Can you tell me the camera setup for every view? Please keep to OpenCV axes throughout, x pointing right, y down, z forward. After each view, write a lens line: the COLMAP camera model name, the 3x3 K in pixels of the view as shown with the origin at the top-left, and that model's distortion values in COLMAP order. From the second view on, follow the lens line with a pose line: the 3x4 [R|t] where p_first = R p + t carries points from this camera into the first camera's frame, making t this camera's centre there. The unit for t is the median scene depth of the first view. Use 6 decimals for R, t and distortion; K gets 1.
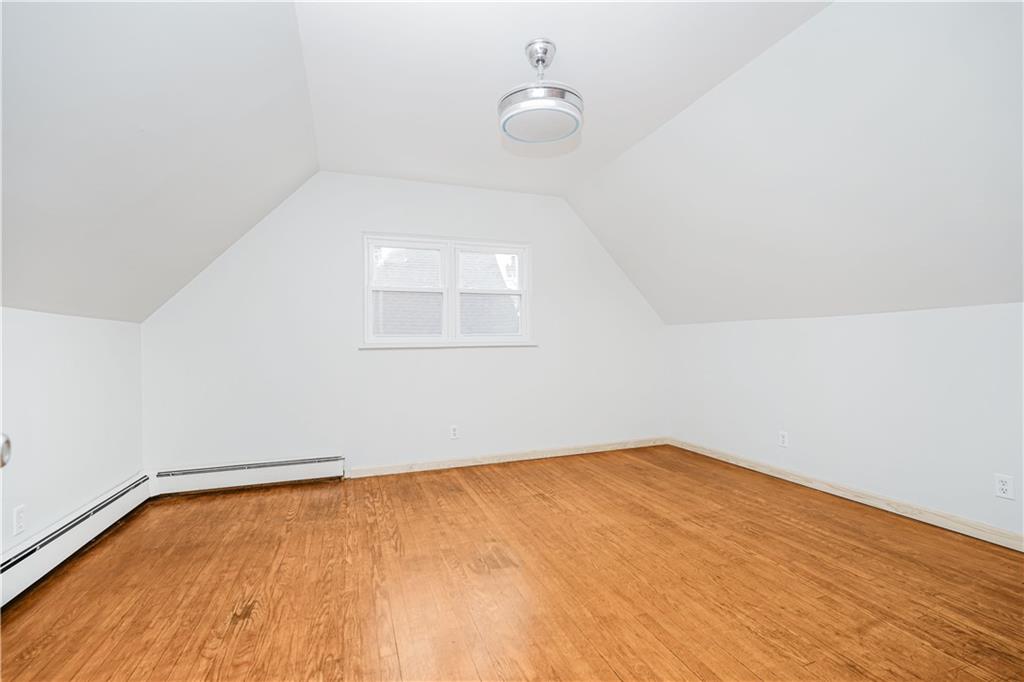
lens RADIAL K [[451.7, 0, 515.5], [0, 451.7, 344.3], [0, 0, 1]] dist [-0.000754, 0.000986]
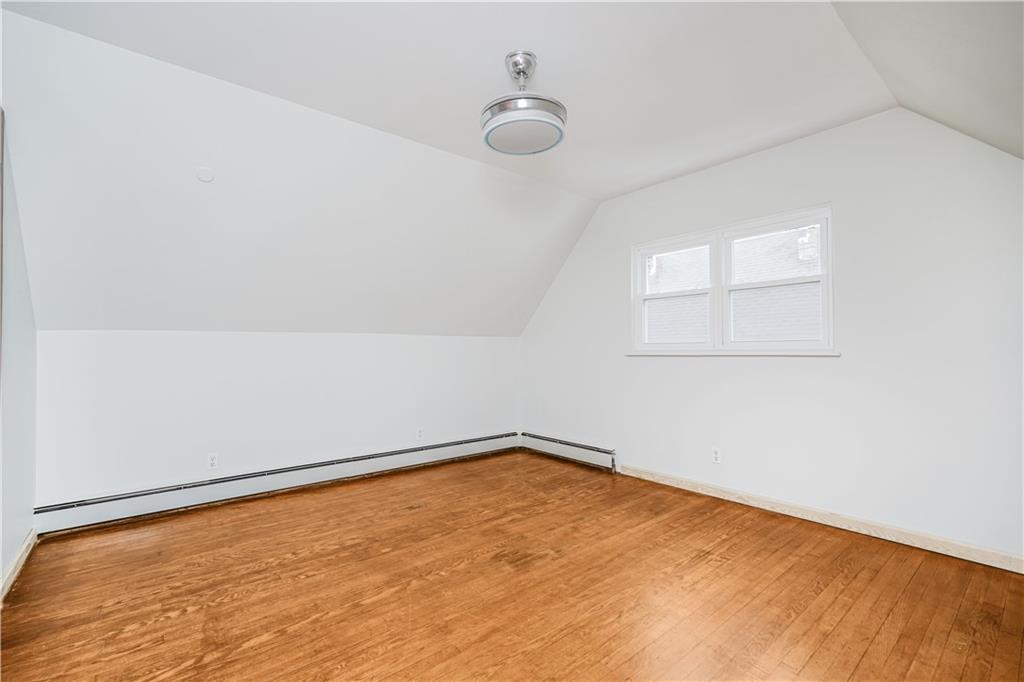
lens RADIAL K [[451.7, 0, 506.5], [0, 451.7, 341.3], [0, 0, 1]] dist [-0.000754, 0.000986]
pose [[0.322673, -0.009322, -0.946464, 0.680430], [0.009669, 0.999932, -0.006553, -0.023117], [0.946461, -0.007037, 0.322741, 0.441913]]
